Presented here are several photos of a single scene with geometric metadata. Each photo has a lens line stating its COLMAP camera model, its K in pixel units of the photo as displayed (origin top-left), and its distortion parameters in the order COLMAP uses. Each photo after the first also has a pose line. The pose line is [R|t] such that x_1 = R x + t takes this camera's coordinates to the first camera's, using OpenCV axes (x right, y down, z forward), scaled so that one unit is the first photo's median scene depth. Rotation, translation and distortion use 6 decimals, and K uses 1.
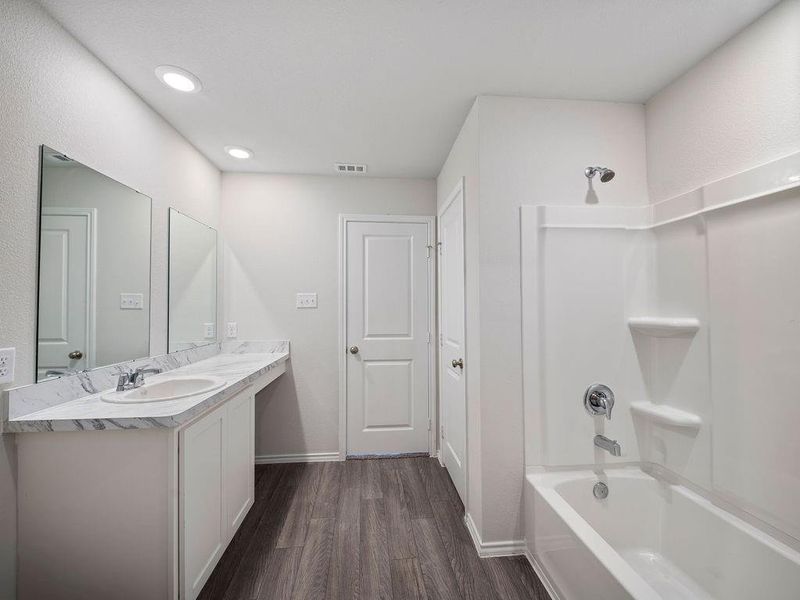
lens RADIAL K [[317.7, 0, 401.7], [0, 317.7, 302.8], [0, 0, 1]] dist [0.000179, -0.006462]
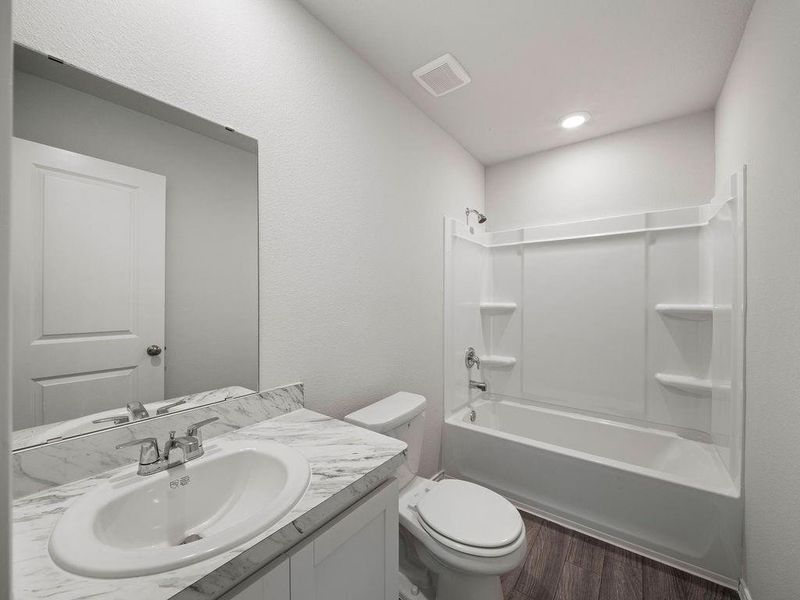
lens RADIAL K [[317.7, 0, 401.7], [0, 317.7, 302.8], [0, 0, 1]] dist [0.000179, -0.006462]
pose [[0.671059, 0.003064, 0.741397, -0.729031], [-0.018715, 0.999743, 0.012809, 0.035040], [-0.741168, -0.022471, 0.670944, 0.252163]]
